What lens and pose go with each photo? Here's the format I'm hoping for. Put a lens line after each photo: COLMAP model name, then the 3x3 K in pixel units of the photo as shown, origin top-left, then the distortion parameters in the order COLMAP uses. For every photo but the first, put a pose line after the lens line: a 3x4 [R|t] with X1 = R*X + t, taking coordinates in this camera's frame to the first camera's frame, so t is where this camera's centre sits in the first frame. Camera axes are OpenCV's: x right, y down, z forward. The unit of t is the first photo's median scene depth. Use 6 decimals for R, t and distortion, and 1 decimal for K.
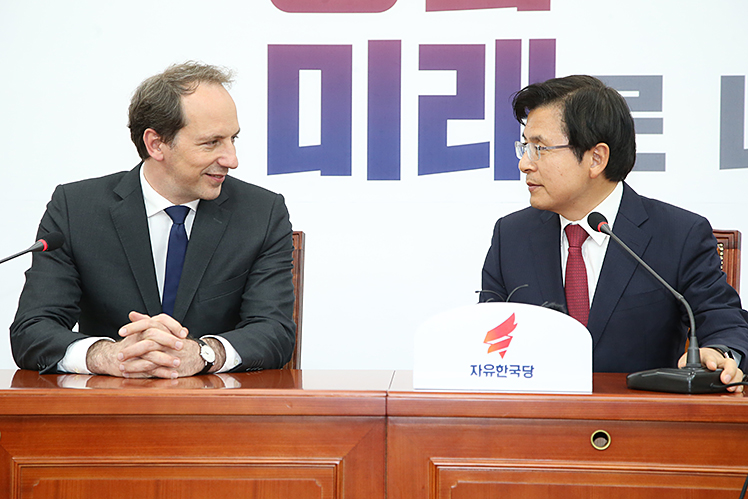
lens RADIAL K [[1930.5, 0, 374.0], [0, 1930.5, 249.5], [0, 0, 1]] dist [0.454377, 0.086519]
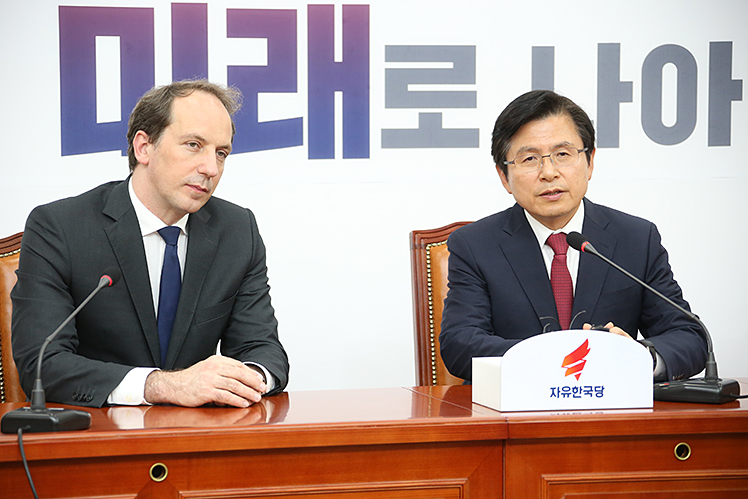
lens RADIAL K [[3274.5, 0, 374.0], [0, 3274.5, 249.5], [0, 0, 1]] dist [0.843897, -1.691591]
pose [[0.928145, -0.025281, 0.371360, -0.673183], [0.002991, 0.998165, 0.060478, -0.120365], [-0.372208, -0.055022, 0.926517, -0.621173]]
